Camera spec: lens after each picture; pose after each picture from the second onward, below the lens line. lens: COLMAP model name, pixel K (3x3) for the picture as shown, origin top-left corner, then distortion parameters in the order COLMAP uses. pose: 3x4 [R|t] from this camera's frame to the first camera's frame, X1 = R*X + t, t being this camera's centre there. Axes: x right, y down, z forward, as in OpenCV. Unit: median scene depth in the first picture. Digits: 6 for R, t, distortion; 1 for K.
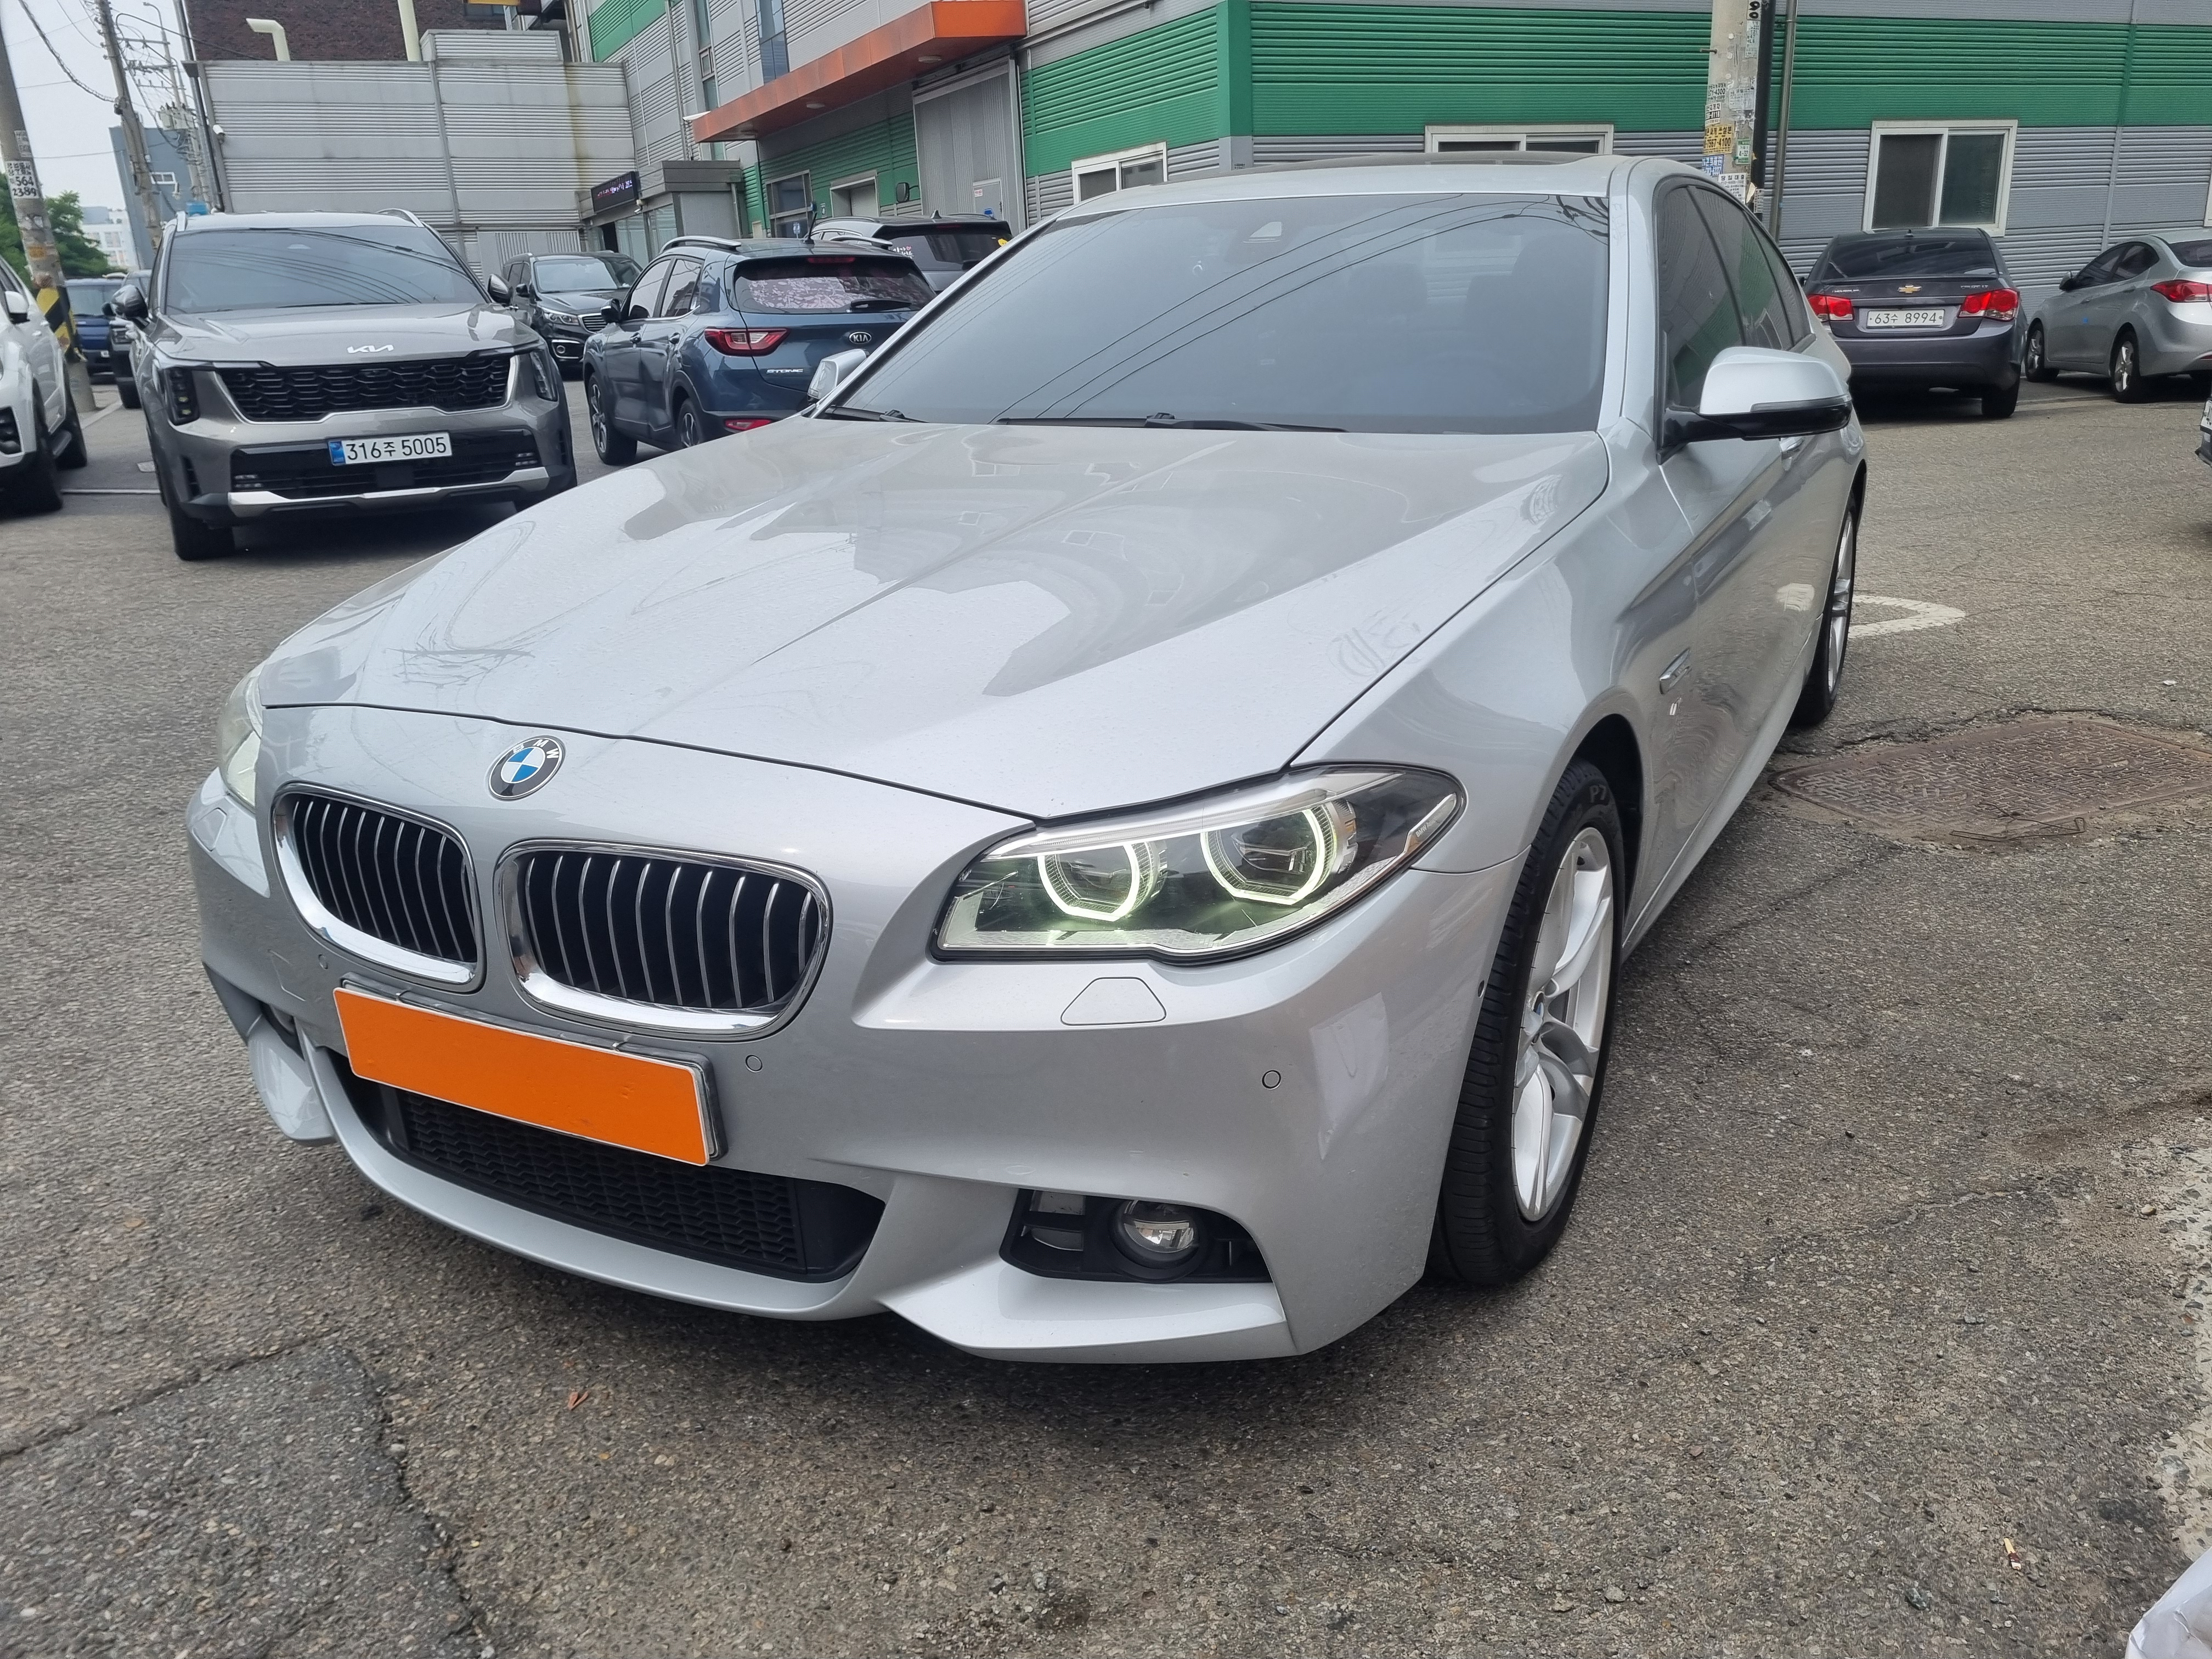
lens RADIAL K [[1689.8, 0, 1106.0], [0, 1689.8, 829.5], [0, 0, 1]] dist [0.030566, -0.008341]
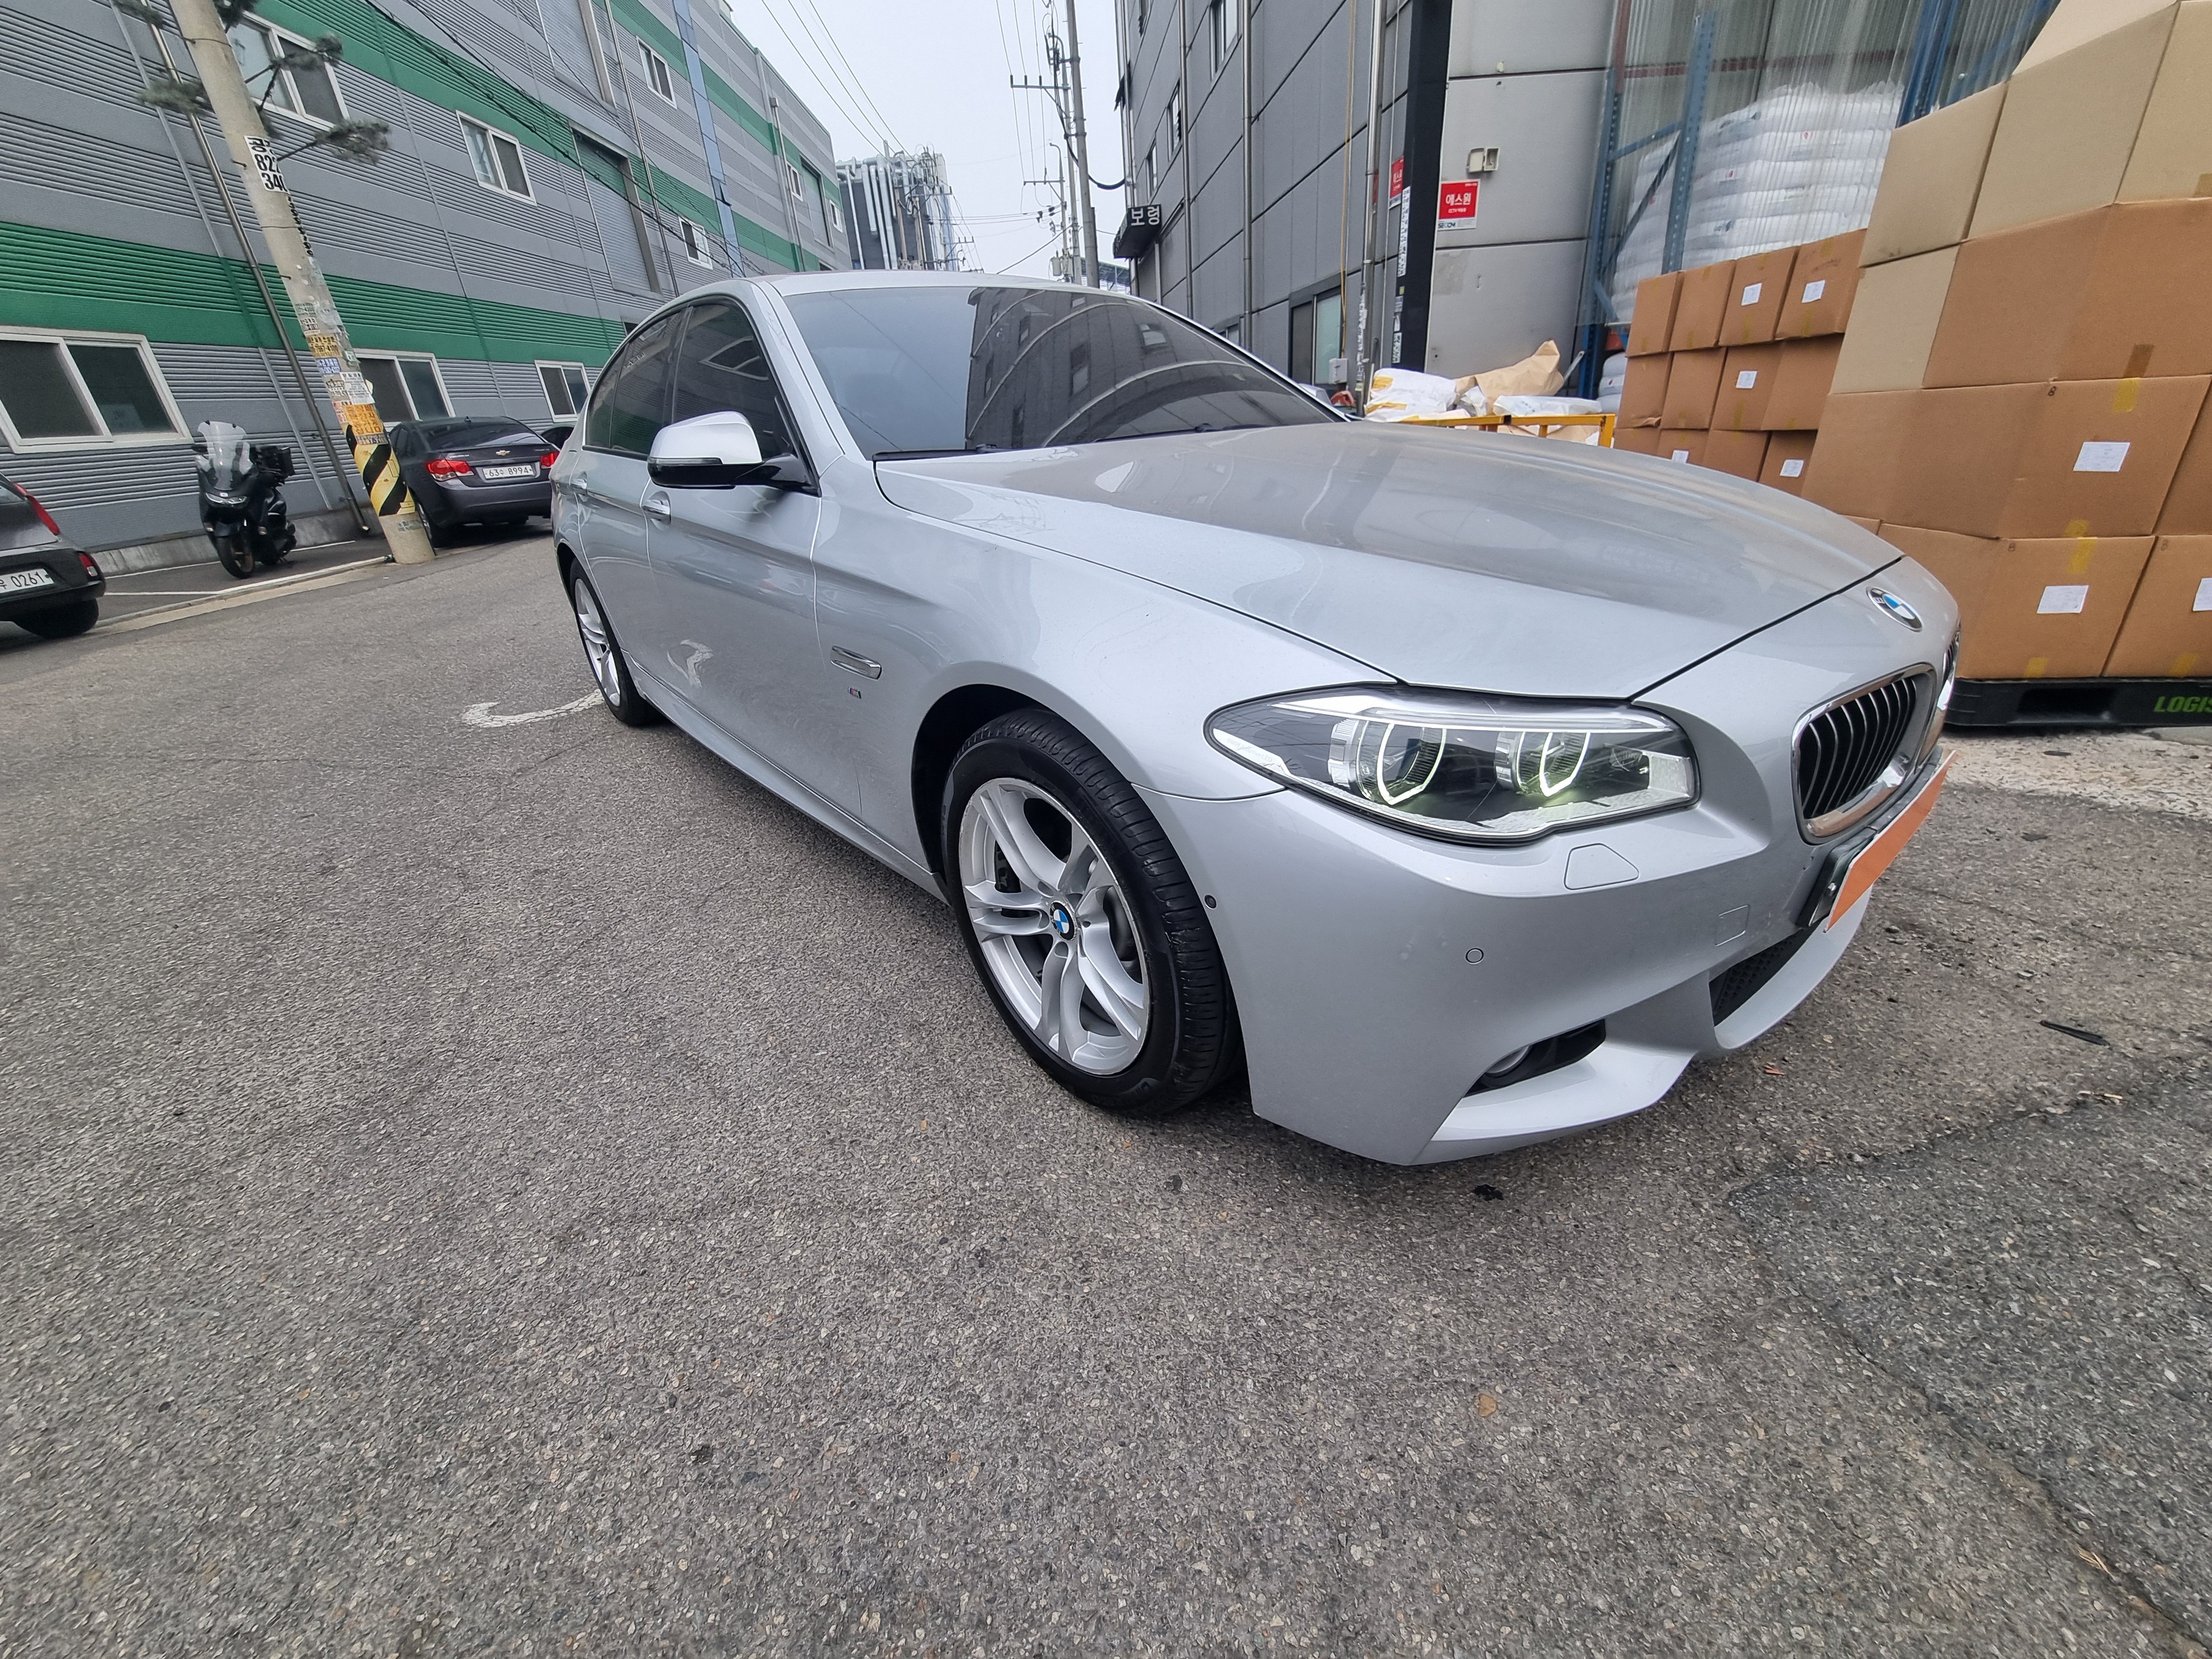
lens RADIAL K [[896.9, 0, 1116.2], [0, 896.9, 832.6], [0, 0, 1]] dist [-0.003151, 0.000553]
pose [[0.368698, -0.396199, 0.840885, -0.263896], [0.331803, 0.901117, 0.279095, -0.061592], [-0.868314, 0.176107, 0.463700, 0.275833]]
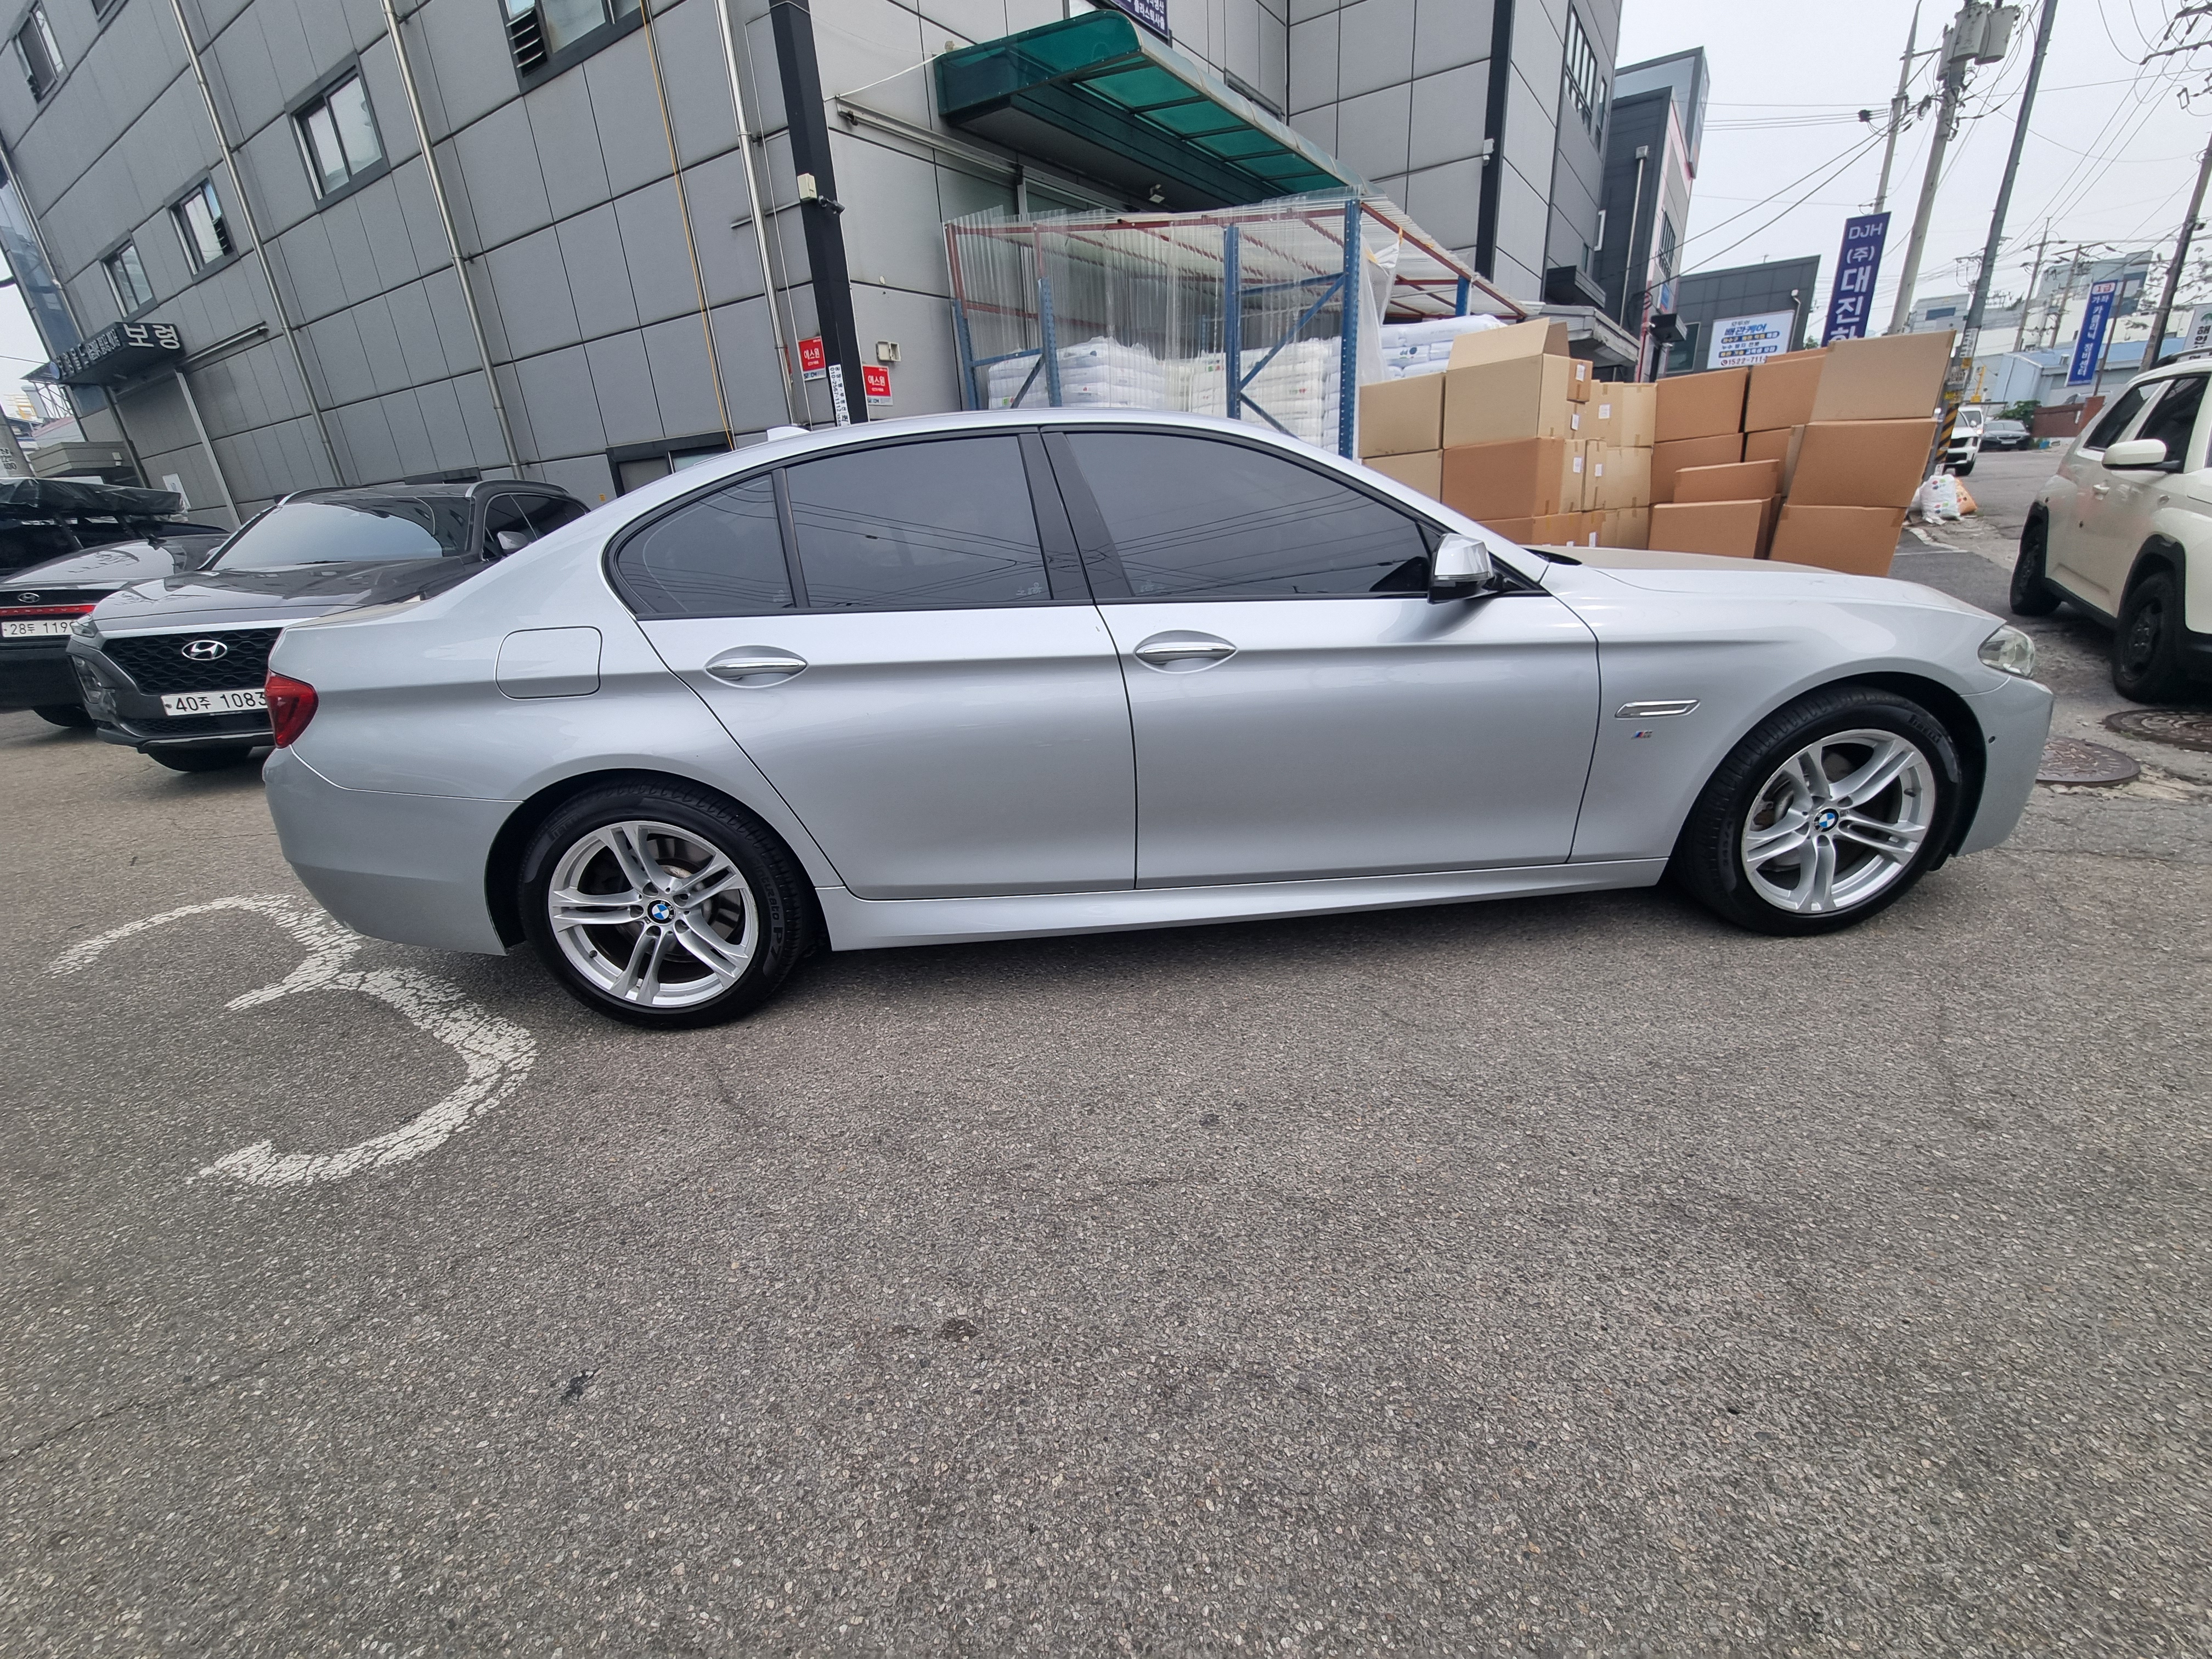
lens RADIAL K [[900.2, 0, 1114.9], [0, 900.2, 834.7], [0, 0, 1]] dist [-0.000606, -0.001782]
pose [[-0.517982, -0.240414, 0.820911, -0.243707], [0.338312, 0.823862, 0.454748, -0.202596], [-0.785646, 0.513276, -0.345411, 0.651250]]
